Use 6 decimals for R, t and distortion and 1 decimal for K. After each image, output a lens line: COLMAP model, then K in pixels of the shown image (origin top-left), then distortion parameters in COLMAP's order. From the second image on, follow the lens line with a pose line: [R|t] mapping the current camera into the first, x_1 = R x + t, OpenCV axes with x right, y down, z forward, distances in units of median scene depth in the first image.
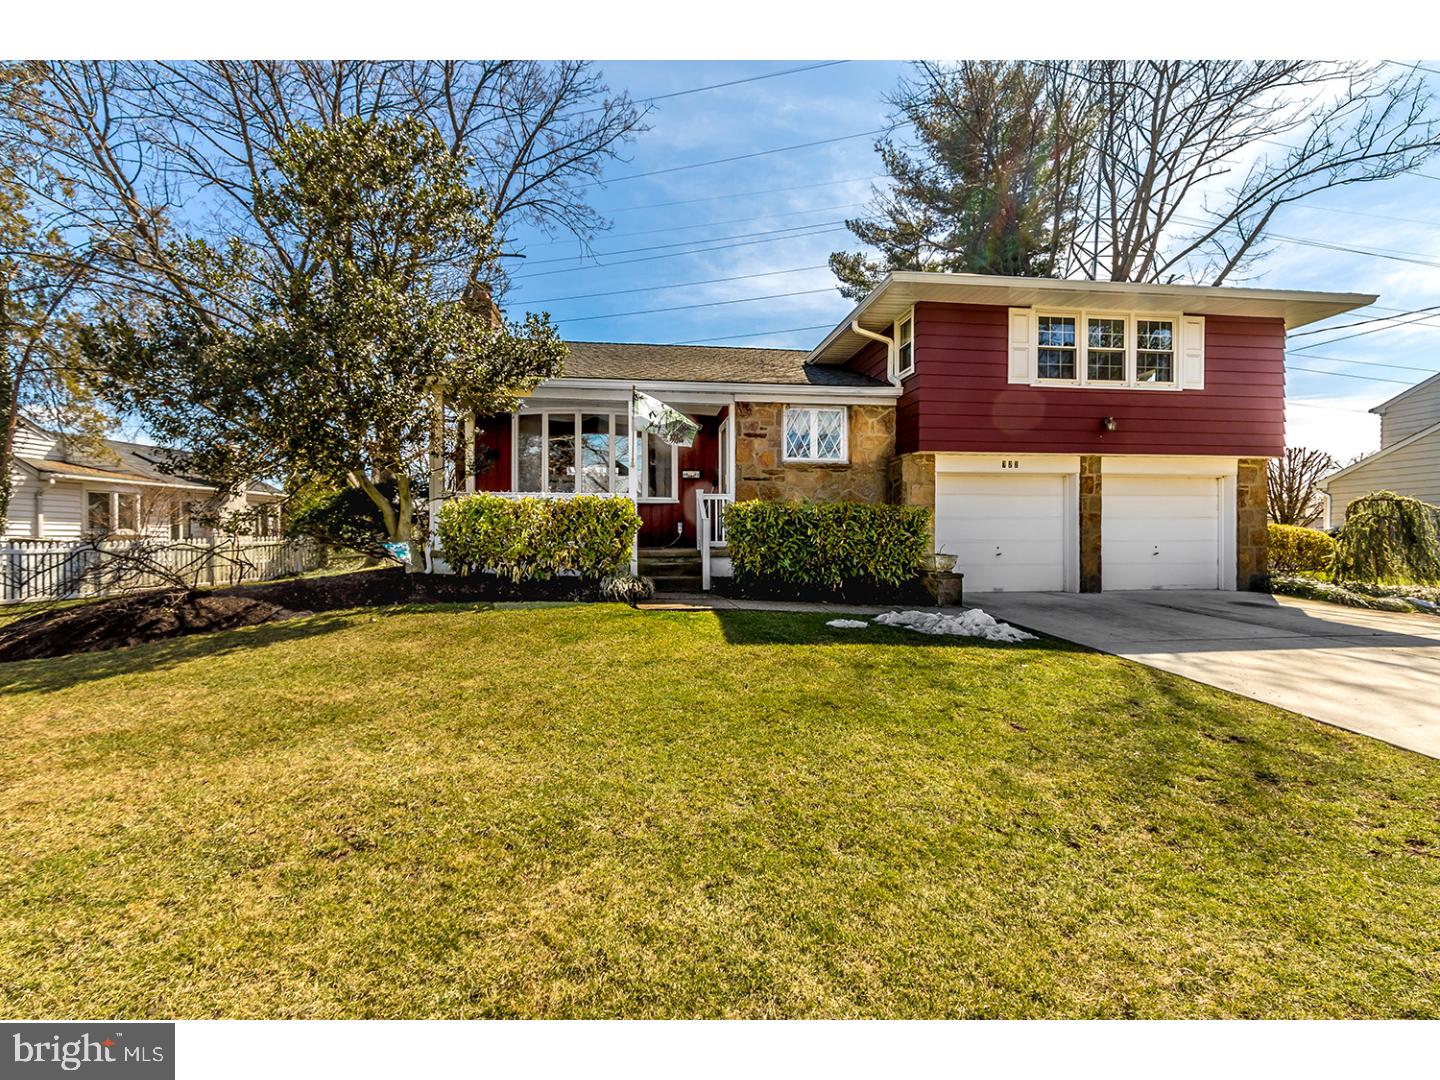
lens RADIAL K [[663.5, 0, 720.0], [0, 663.5, 540.0], [0, 0, 1]] dist [0.000476, 0.000020]
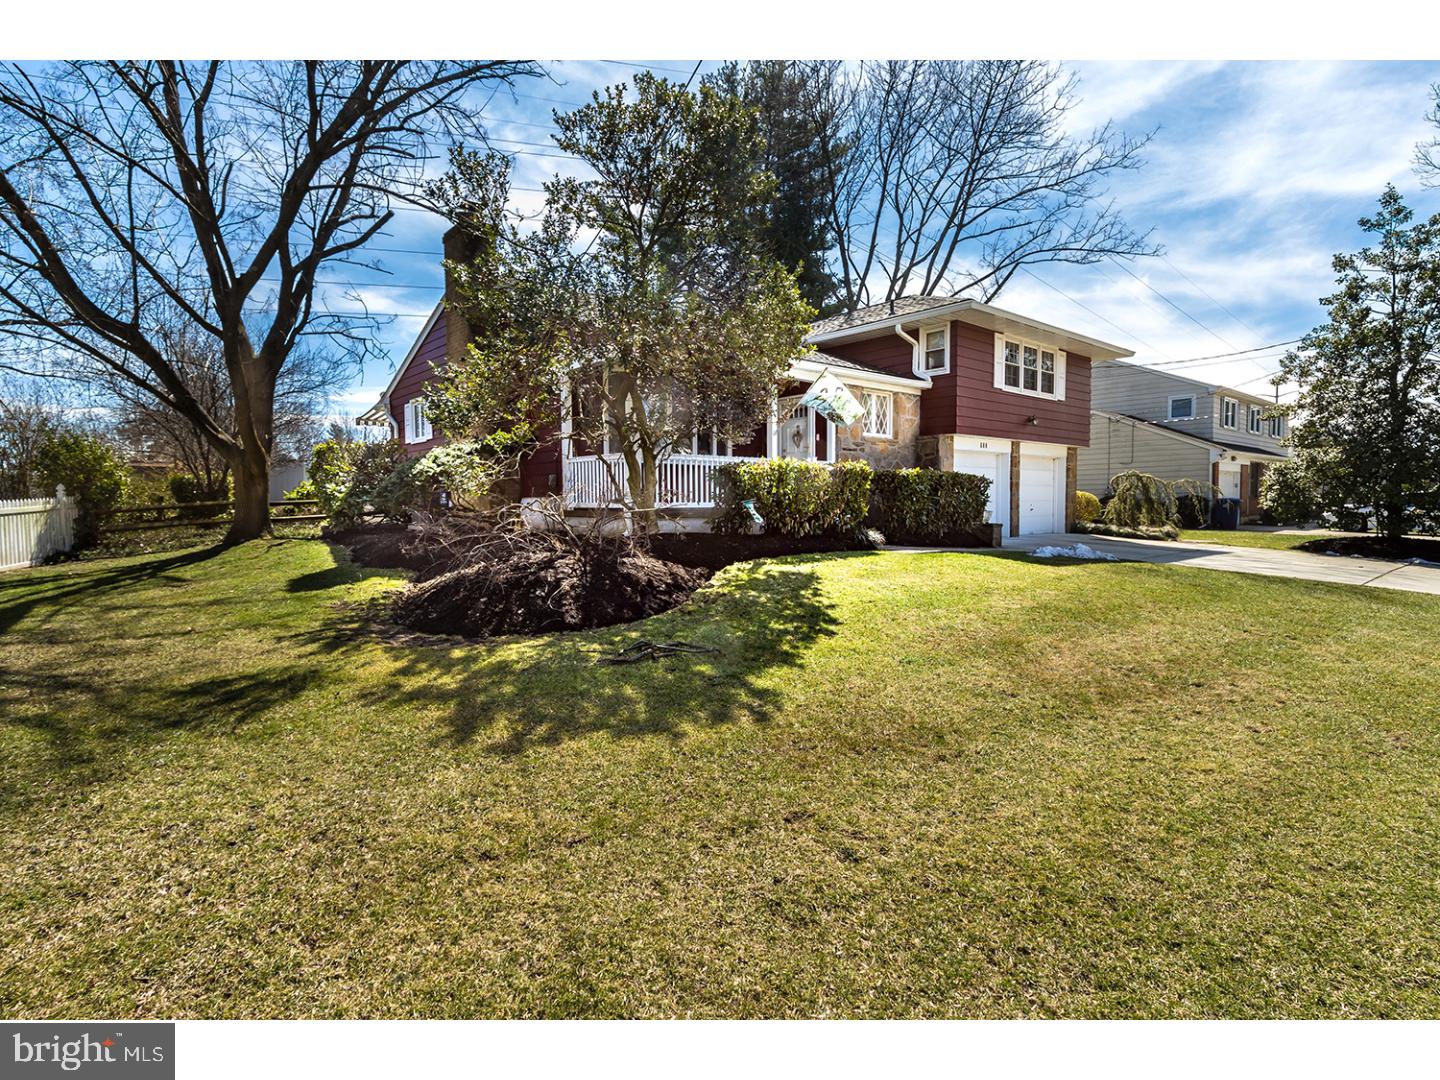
lens RADIAL K [[754.8, 0, 720.0], [0, 754.8, 540.0], [0, 0, 1]] dist [0.001709, 0.000915]
pose [[0.820831, -0.034712, 0.570116, -0.899158], [0.007598, 0.998727, 0.049870, -0.000558], [-0.571121, -0.036603, 0.820049, 0.021253]]
